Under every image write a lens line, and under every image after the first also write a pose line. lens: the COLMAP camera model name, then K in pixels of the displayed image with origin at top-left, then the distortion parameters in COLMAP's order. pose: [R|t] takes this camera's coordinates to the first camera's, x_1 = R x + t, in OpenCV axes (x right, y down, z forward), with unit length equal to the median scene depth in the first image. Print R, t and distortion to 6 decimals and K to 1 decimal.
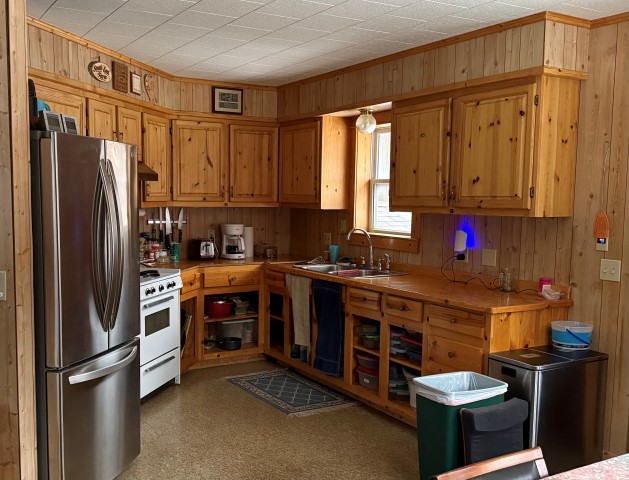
lens RADIAL K [[657.8, 0, 313.9], [0, 657.8, 262.3], [0, 0, 1]] dist [0.119225, -0.414927]
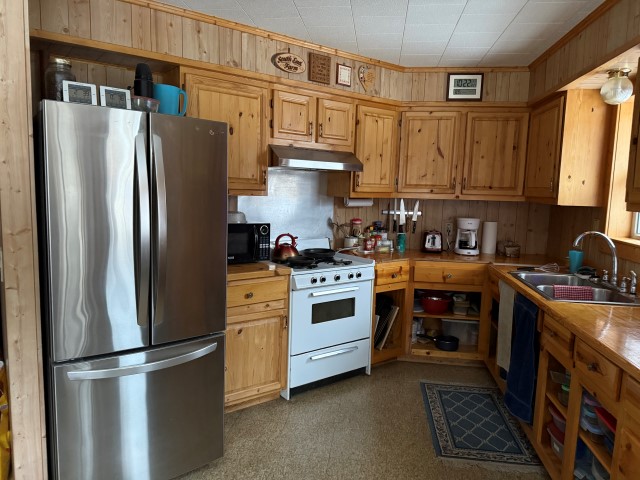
lens RADIAL K [[458.1, 0, 320.0], [0, 458.1, 240.0], [0, 0, 1]] dist [0.056390, -0.112370]
pose [[0.765674, 0.083185, -0.637828, 0.150477], [-0.084329, 0.996025, 0.028668, -0.029047], [0.637677, 0.031837, 0.769645, 0.375813]]
